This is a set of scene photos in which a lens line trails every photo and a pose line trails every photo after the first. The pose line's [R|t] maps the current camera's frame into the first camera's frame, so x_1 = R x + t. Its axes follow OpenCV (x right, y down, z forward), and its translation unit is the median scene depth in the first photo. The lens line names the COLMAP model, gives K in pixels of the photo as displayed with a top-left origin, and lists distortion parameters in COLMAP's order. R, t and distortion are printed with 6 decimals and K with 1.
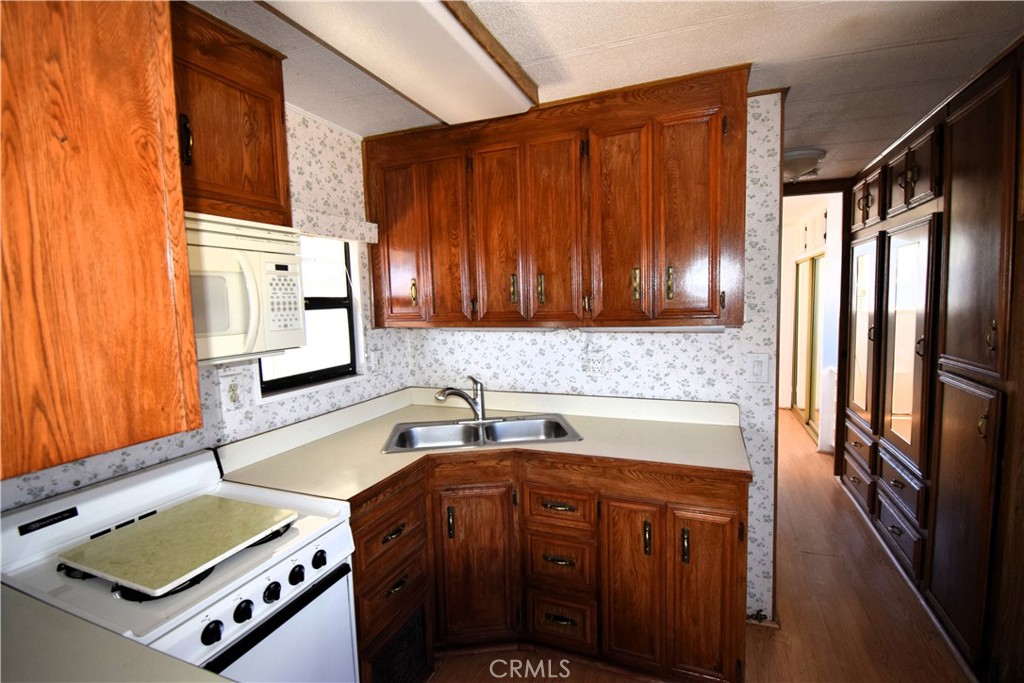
lens RADIAL K [[468.5, 0, 511.1], [0, 468.5, 344.2], [0, 0, 1]] dist [-0.005681, -0.003598]
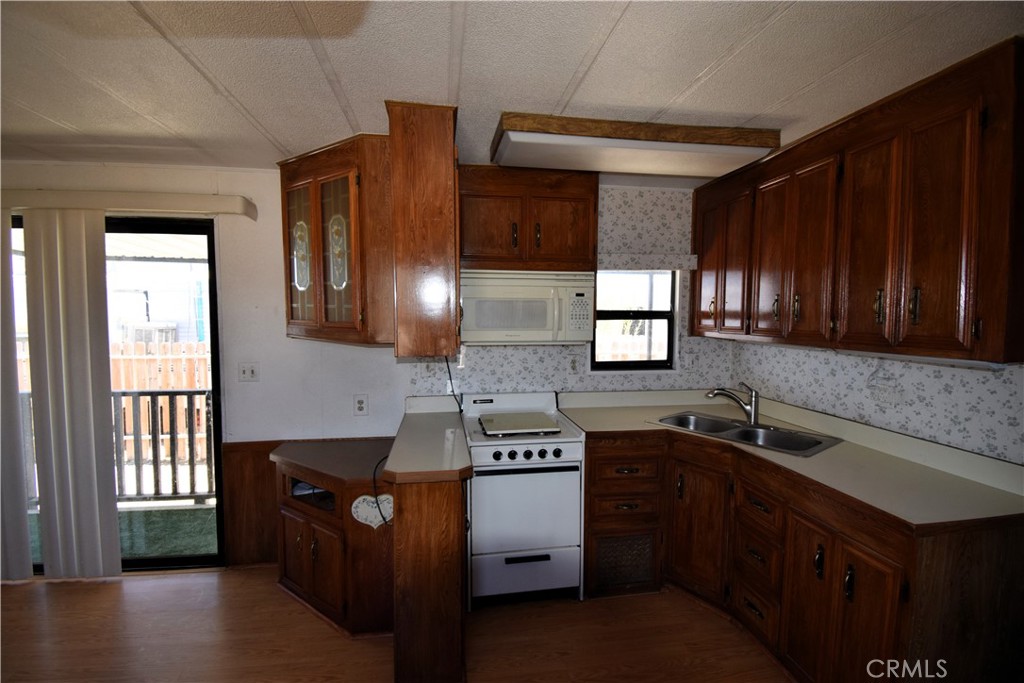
lens RADIAL K [[468.5, 0, 514.5], [0, 468.5, 341.5], [0, 0, 1]] dist [-0.005681, -0.003598]
pose [[0.510977, 0.083114, -0.855567, 0.621738], [-0.099430, 0.994348, 0.037213, -0.019685], [0.853824, 0.066054, 0.516353, -0.080552]]
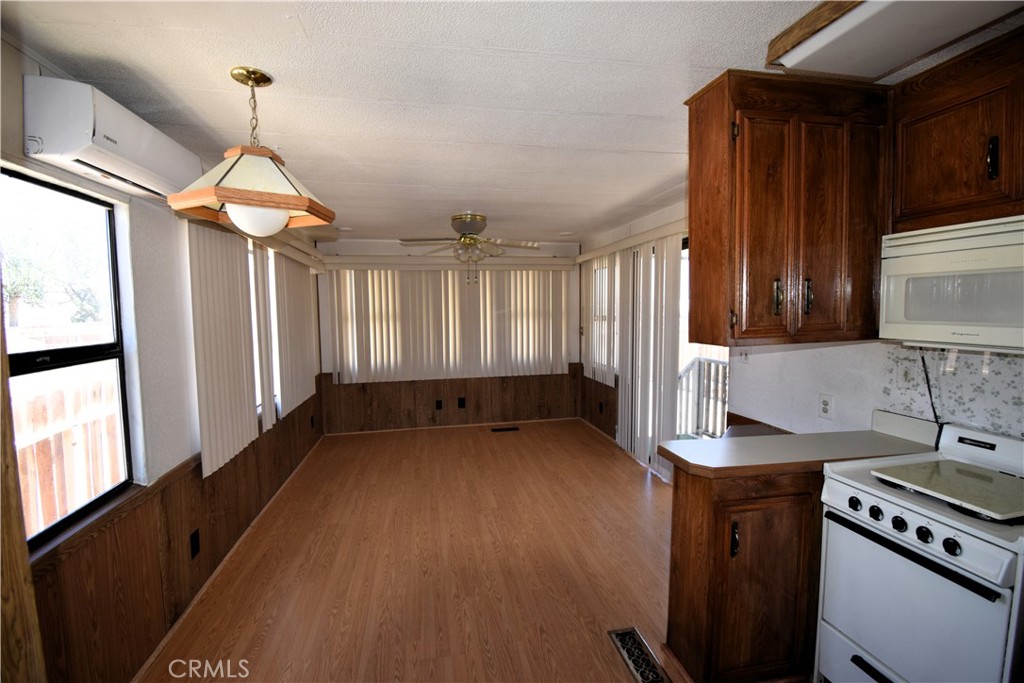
lens RADIAL K [[468.5, 0, 507.8], [0, 468.5, 336.9], [0, 0, 1]] dist [-0.005681, -0.003598]
pose [[-0.838637, 0.071901, -0.539924, 0.550615], [-0.018504, 0.986916, 0.160167, -0.086207], [0.544376, 0.144313, -0.826335, 0.732105]]
